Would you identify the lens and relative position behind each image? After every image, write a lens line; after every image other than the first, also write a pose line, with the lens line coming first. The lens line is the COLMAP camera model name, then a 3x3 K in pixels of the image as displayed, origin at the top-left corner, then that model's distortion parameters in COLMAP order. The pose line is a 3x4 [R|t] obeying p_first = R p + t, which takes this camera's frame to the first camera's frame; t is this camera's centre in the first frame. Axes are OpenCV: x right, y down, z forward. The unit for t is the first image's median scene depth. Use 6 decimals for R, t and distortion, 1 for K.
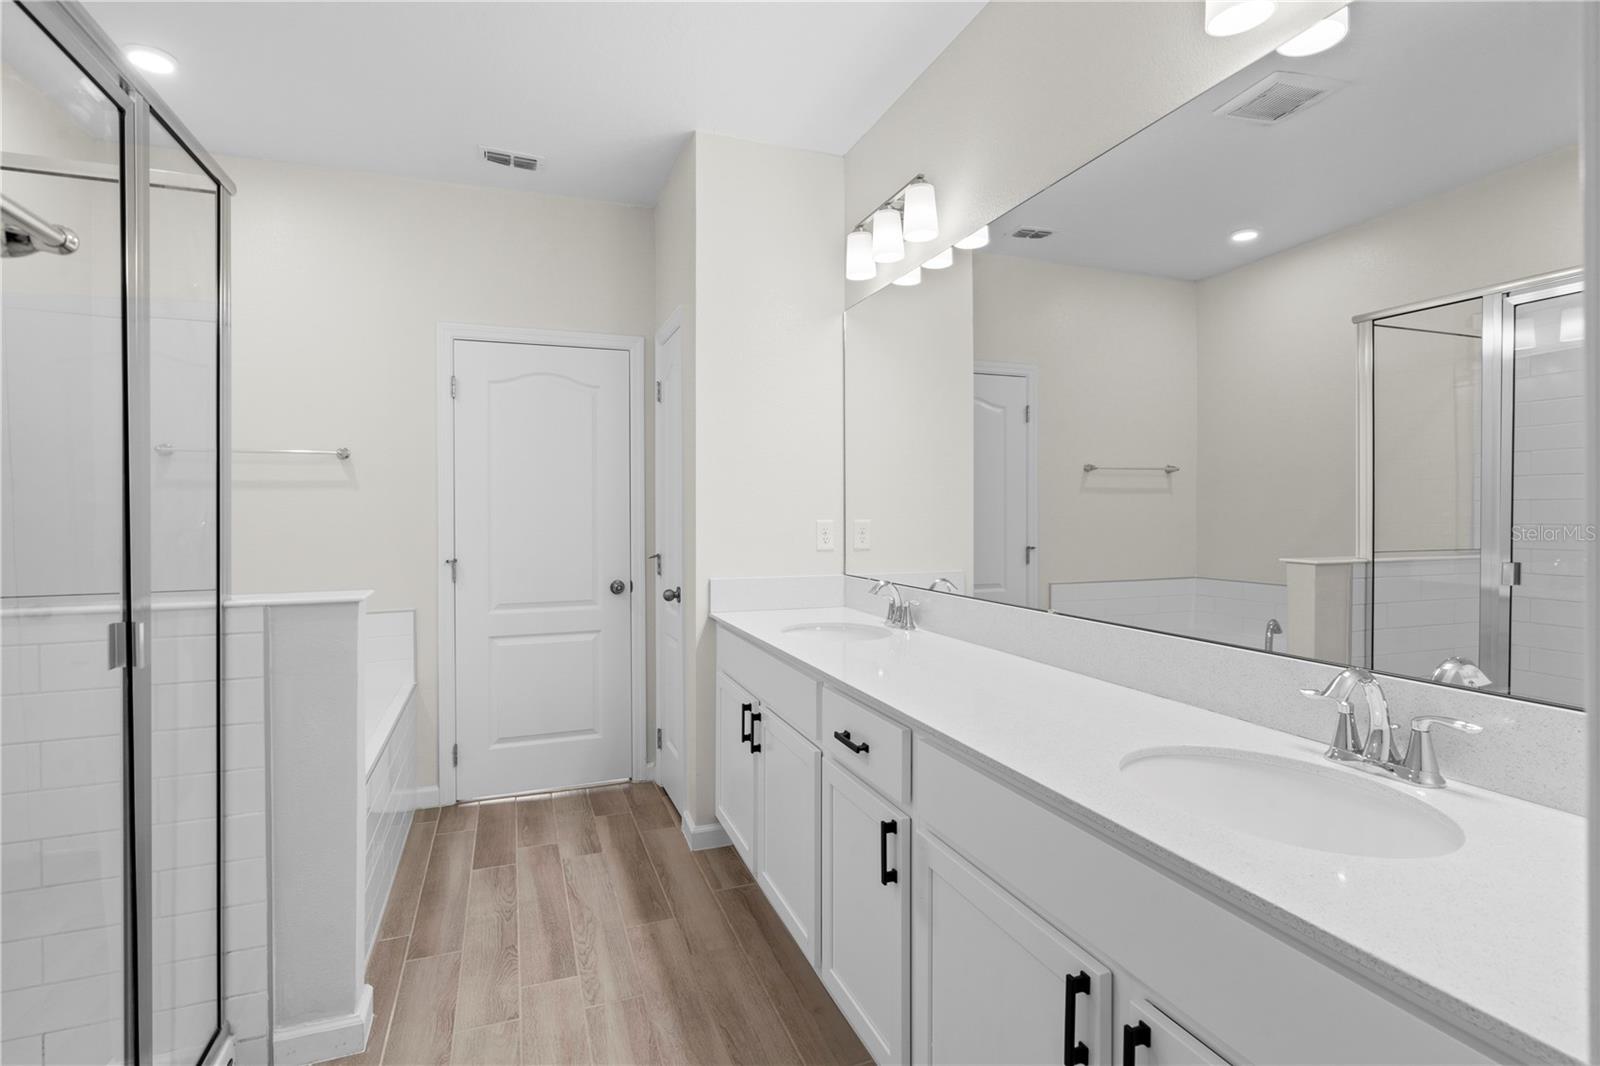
lens RADIAL K [[775.9, 0, 800.2], [0, 775.9, 520.8], [0, 0, 1]] dist [-0.000049, -0.000029]
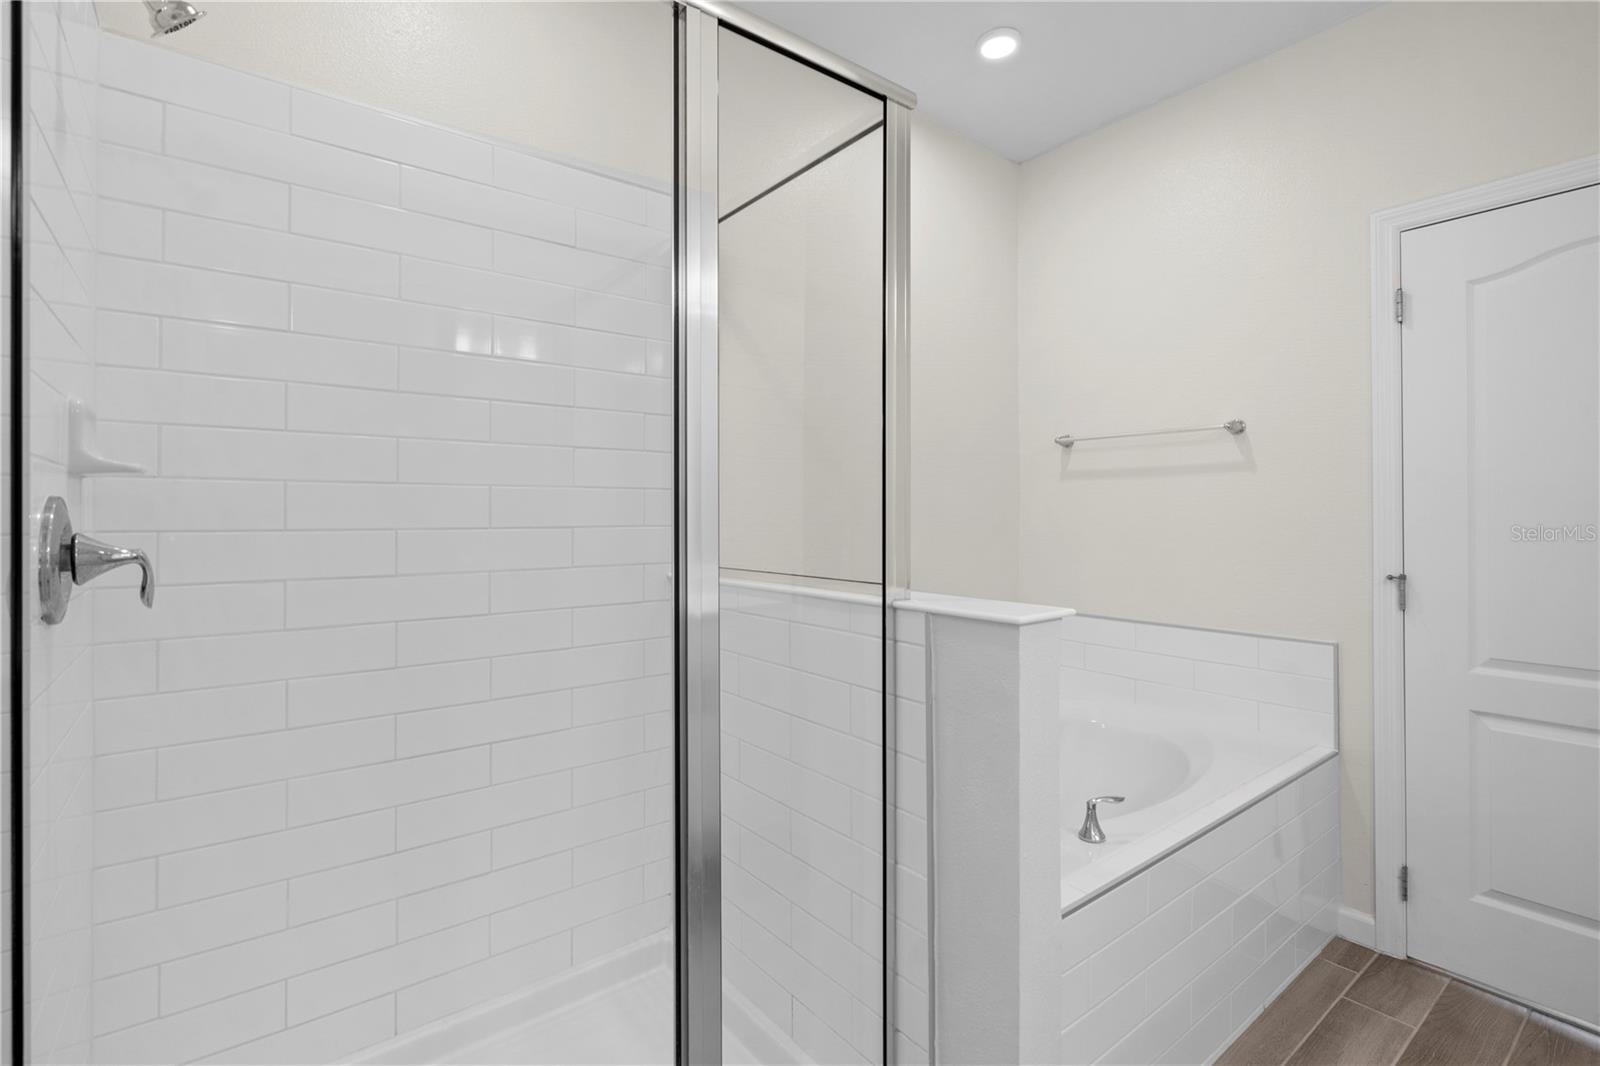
lens RADIAL K [[746.2, 0, 779.2], [0, 746.2, 504.0], [0, 0, 1]] dist [0.002403, -0.000915]
pose [[0.296674, -0.004694, -0.954967, -0.009996], [-0.016887, 0.999806, -0.010161, 0.006034], [0.954830, 0.019141, 0.296537, 0.332617]]
